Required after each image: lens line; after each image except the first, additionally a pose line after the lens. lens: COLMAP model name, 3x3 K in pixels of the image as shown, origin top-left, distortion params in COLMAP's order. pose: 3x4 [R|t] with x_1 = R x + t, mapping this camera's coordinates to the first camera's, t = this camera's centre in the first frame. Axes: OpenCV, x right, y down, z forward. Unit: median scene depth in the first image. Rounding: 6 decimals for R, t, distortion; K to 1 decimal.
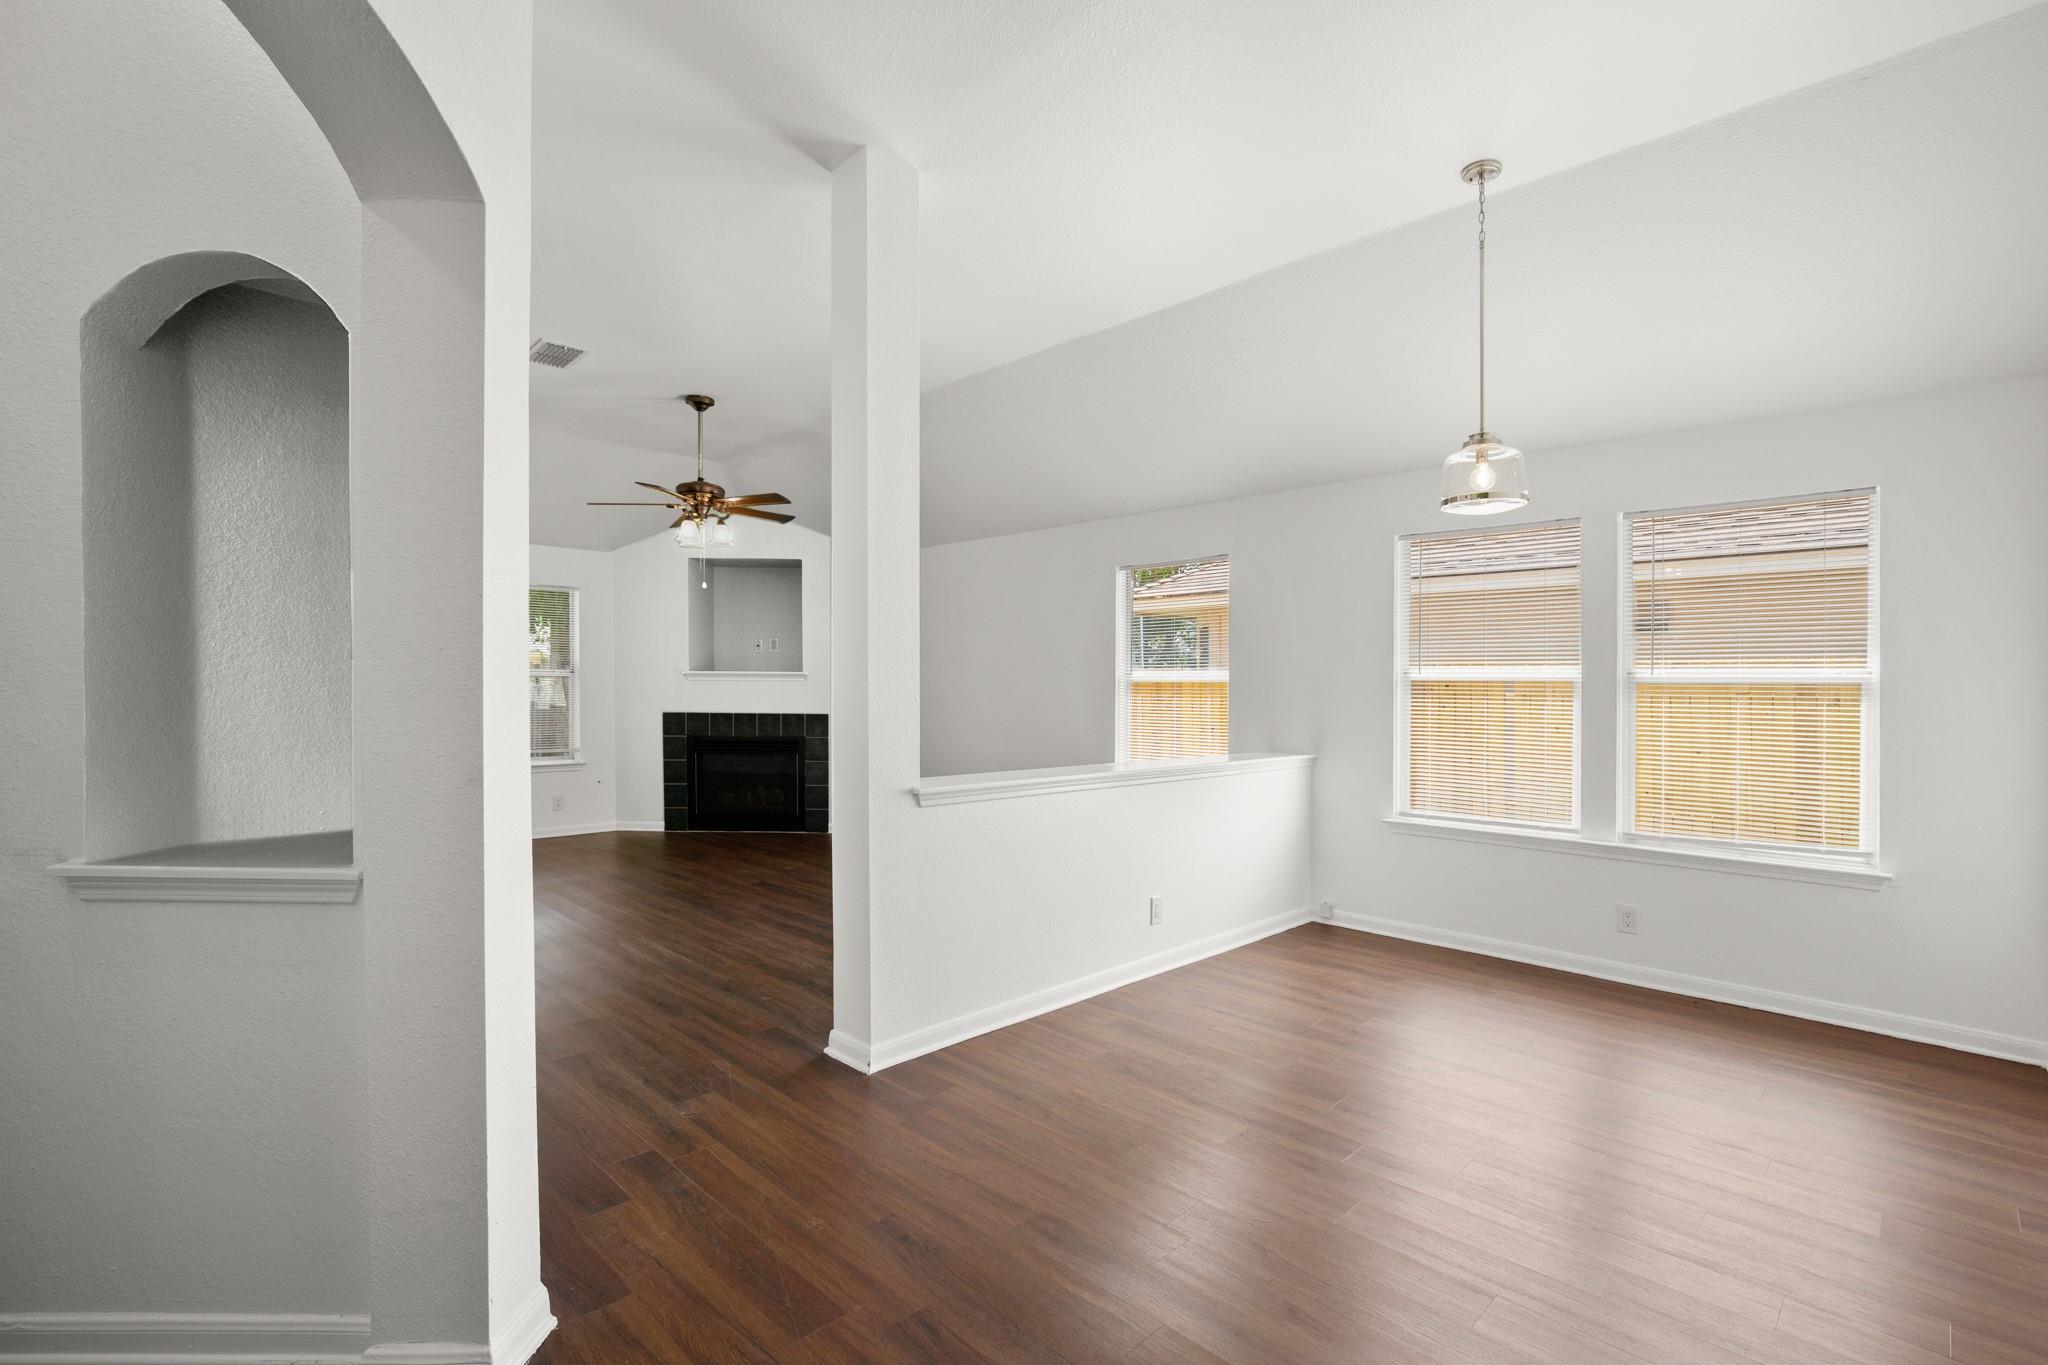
lens RADIAL K [[931.0, 0, 1040.1], [0, 931.0, 654.6], [0, 0, 1]] dist [-0.000043, -0.000154]
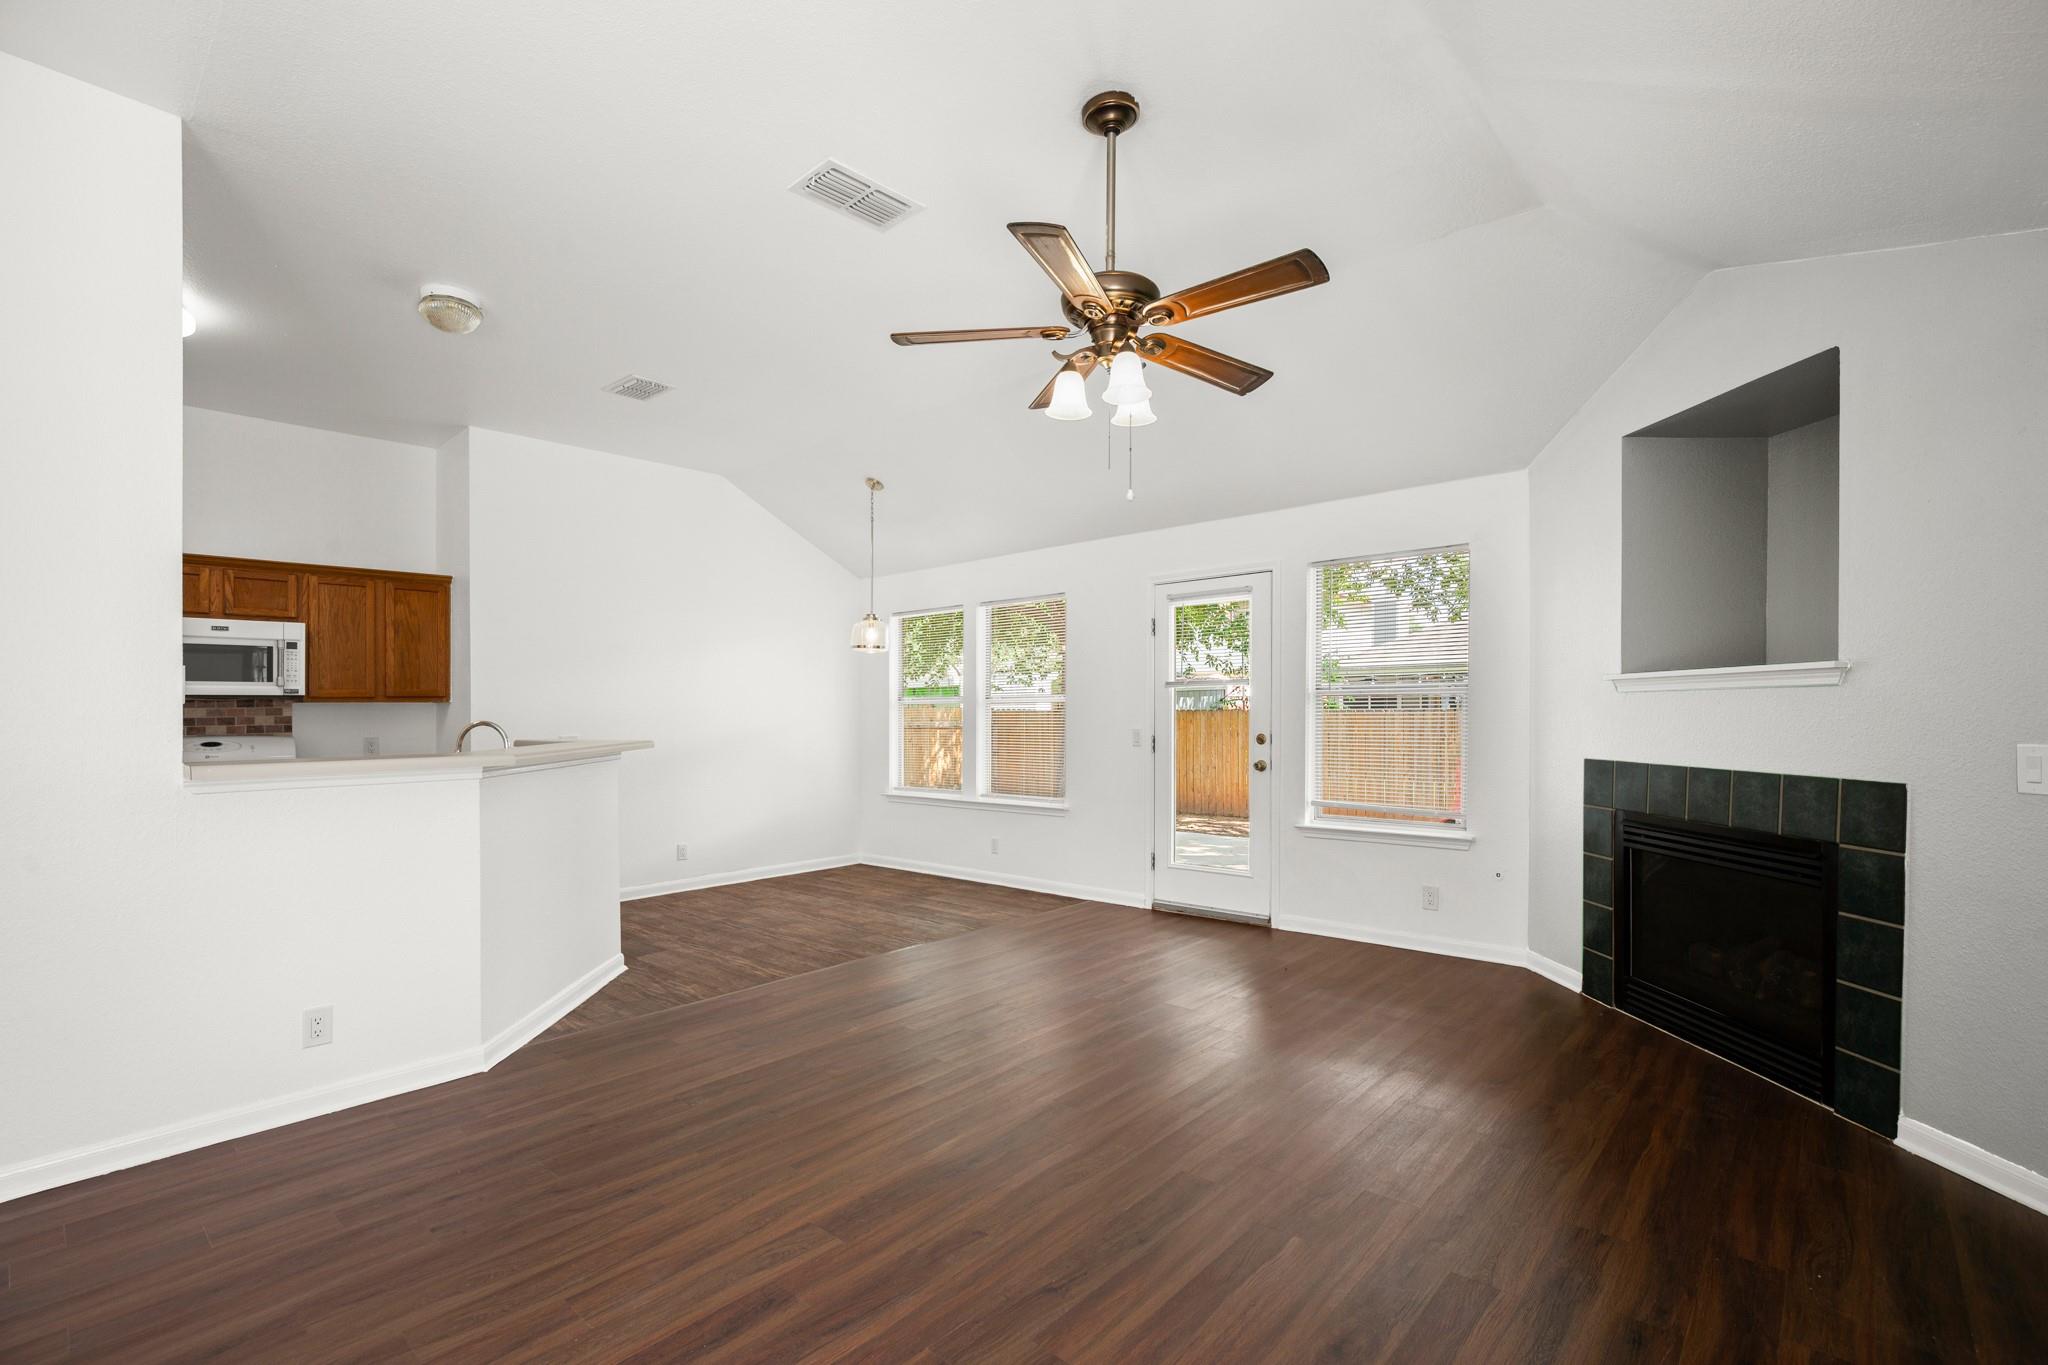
lens RADIAL K [[936.1, 0, 1058.7], [0, 936.1, 709.2], [0, 0, 1]] dist [-0.002097, -0.000071]
pose [[0.082751, -0.012392, -0.996493, 0.172942], [0.047945, 0.998814, -0.008439, 0.058415], [0.995416, -0.047078, 0.083247, 1.494919]]
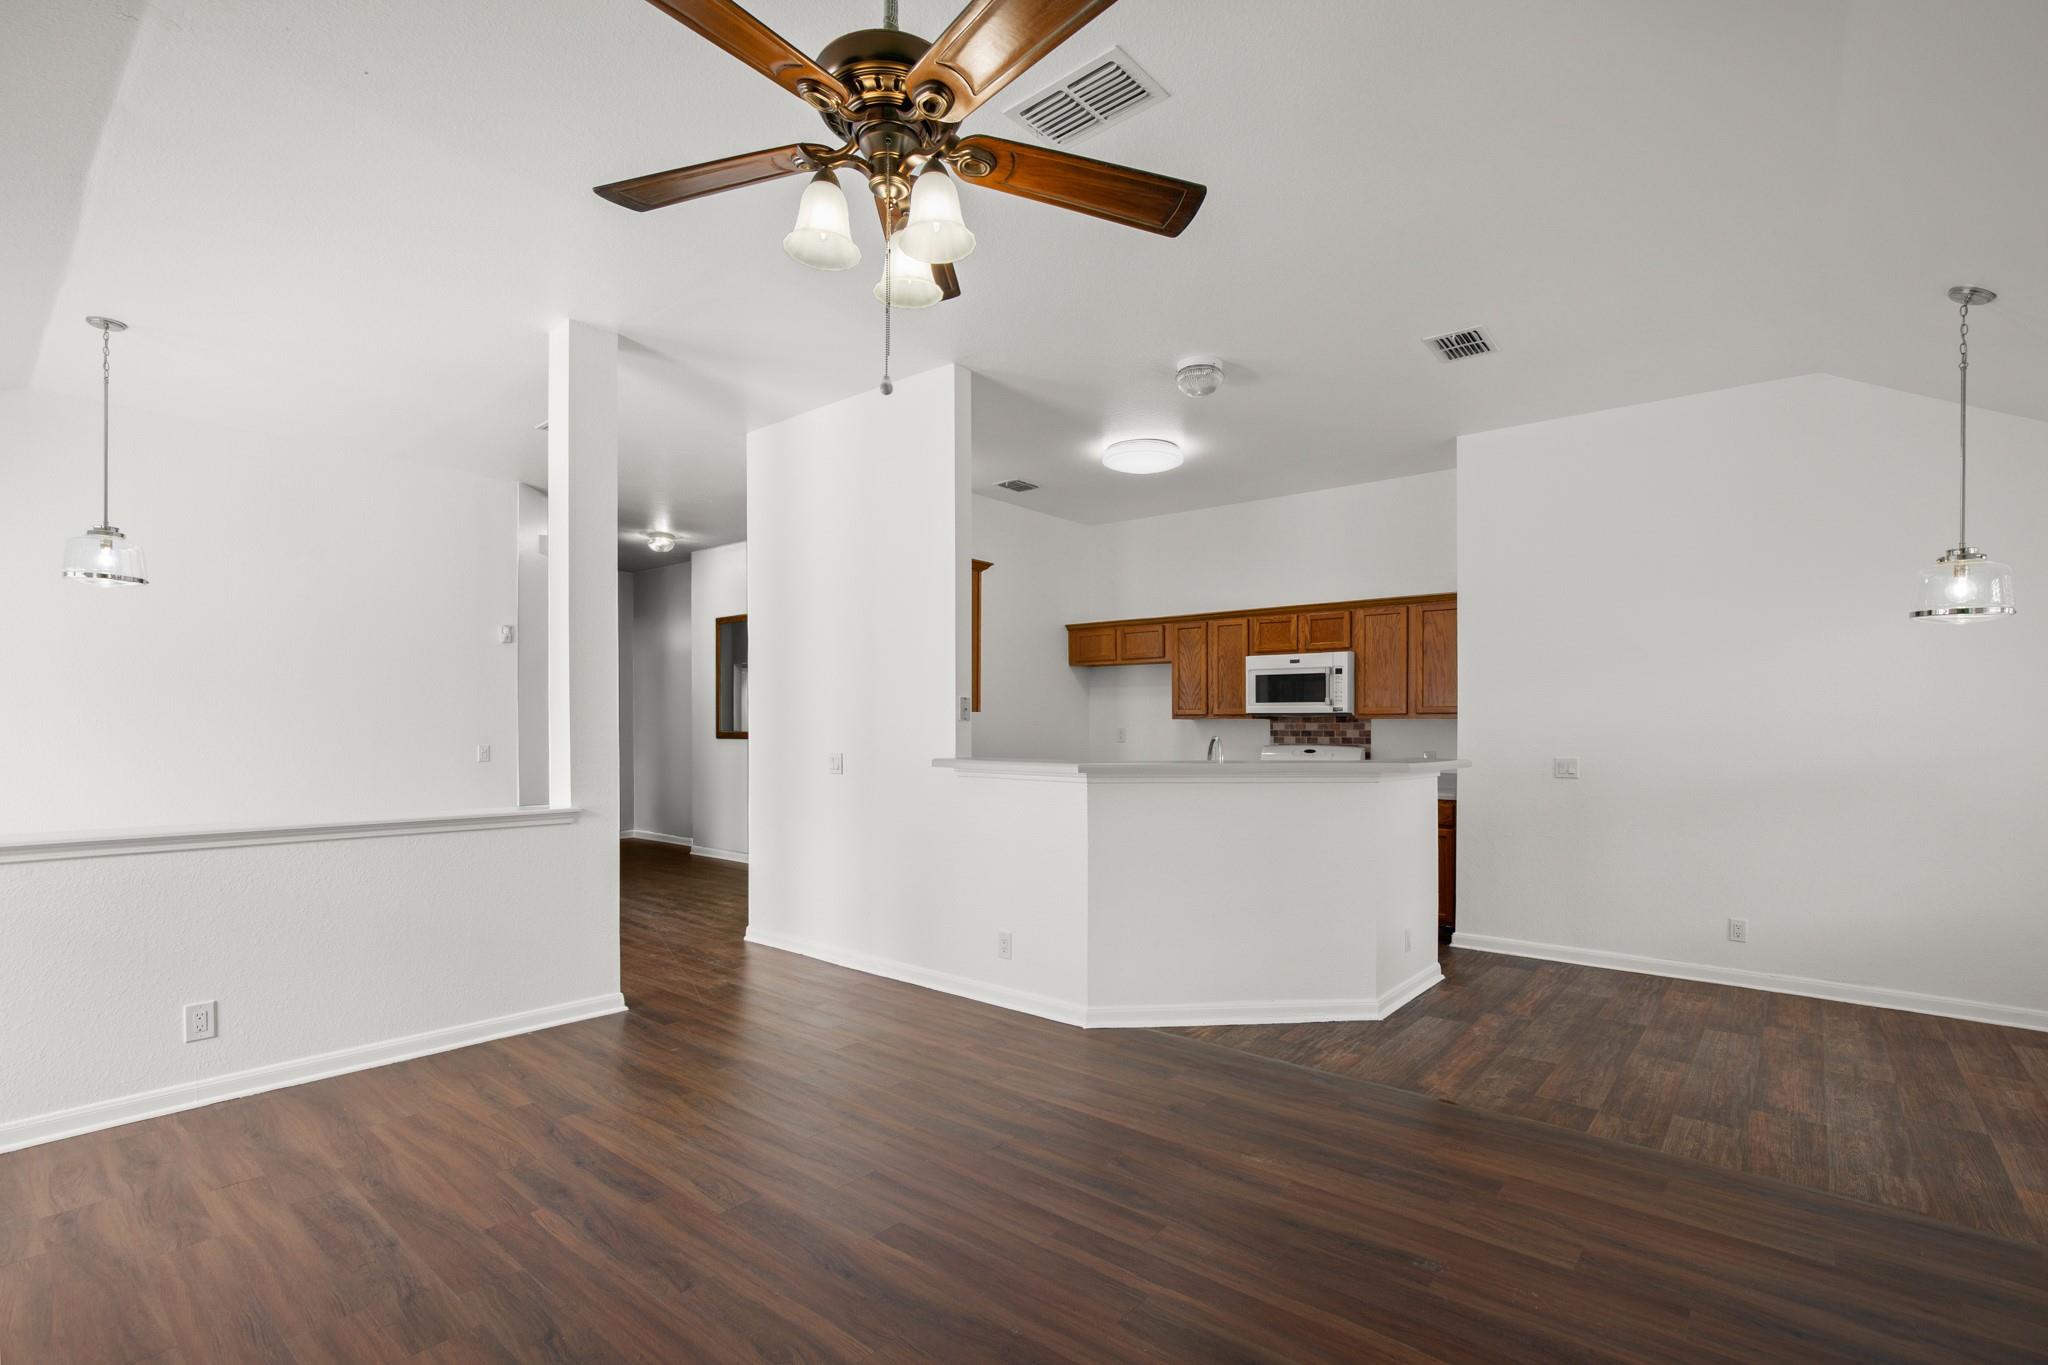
lens RADIAL K [[943.8, 0, 1031.5], [0, 943.8, 721.9], [0, 0, 1]] dist [-0.004033, -0.000582]
pose [[-0.994640, -0.016232, -0.102121, -0.612454], [-0.011846, 0.998987, -0.043414, 0.067177], [0.102722, -0.041972, -0.993824, 2.109500]]
